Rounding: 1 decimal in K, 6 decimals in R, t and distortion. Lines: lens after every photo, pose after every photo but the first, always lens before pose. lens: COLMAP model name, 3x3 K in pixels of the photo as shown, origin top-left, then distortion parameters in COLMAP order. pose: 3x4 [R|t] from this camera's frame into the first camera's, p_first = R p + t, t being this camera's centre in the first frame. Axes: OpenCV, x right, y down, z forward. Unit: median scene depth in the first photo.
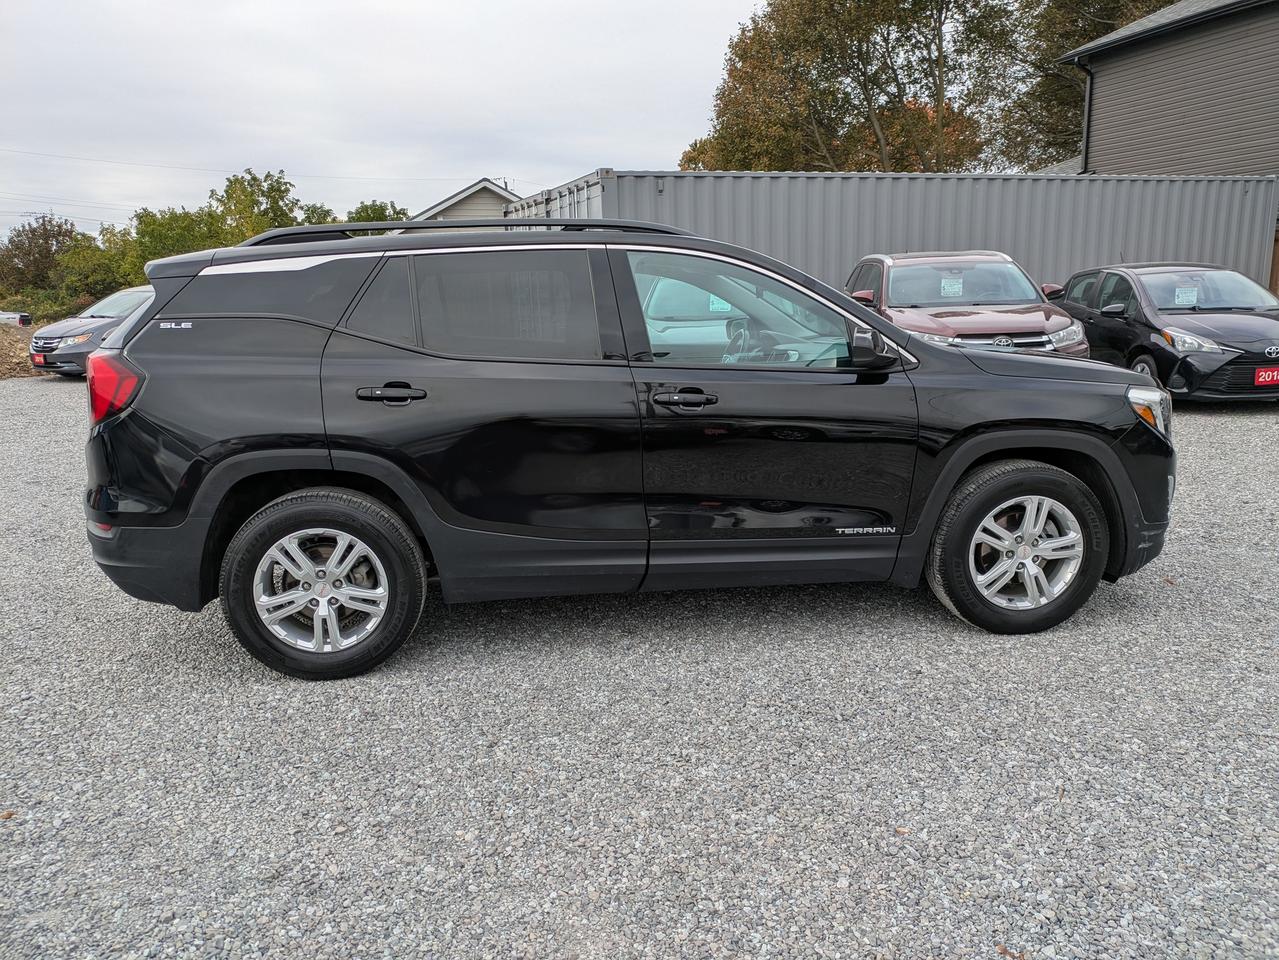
lens RADIAL K [[946.1, 0, 640.8], [0, 946.1, 514.3], [0, 0, 1]] dist [0.036744, -0.014201]
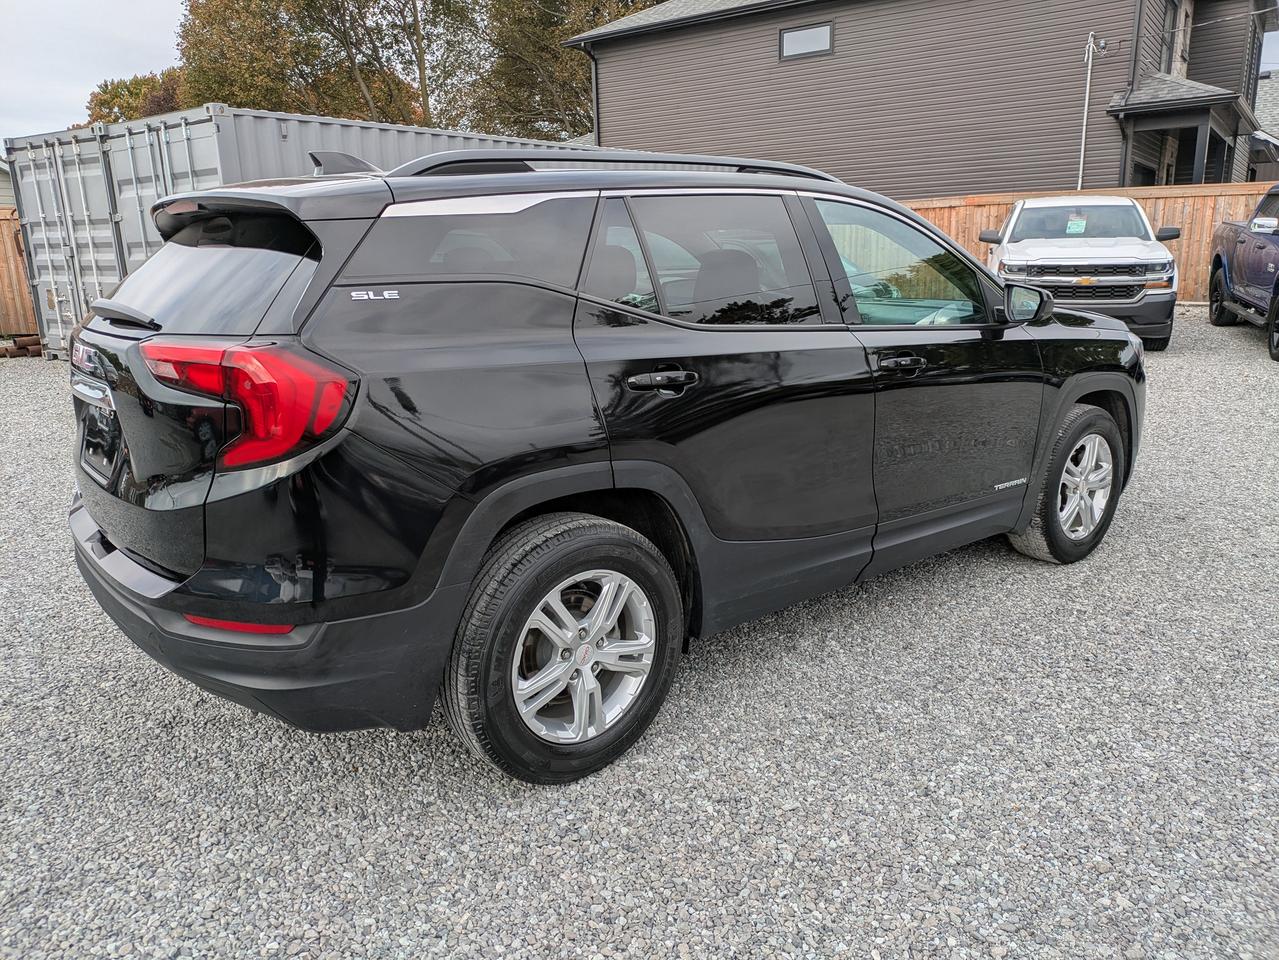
lens RADIAL K [[946.3, 0, 639.5], [0, 946.3, 480.0], [0, 0, 1]] dist [0.014560, 0.005711]
pose [[0.846905, -0.119491, 0.518145, -0.218539], [0.119194, 0.992288, 0.034012, -0.024164], [-0.518213, 0.032955, 0.854616, 0.118527]]
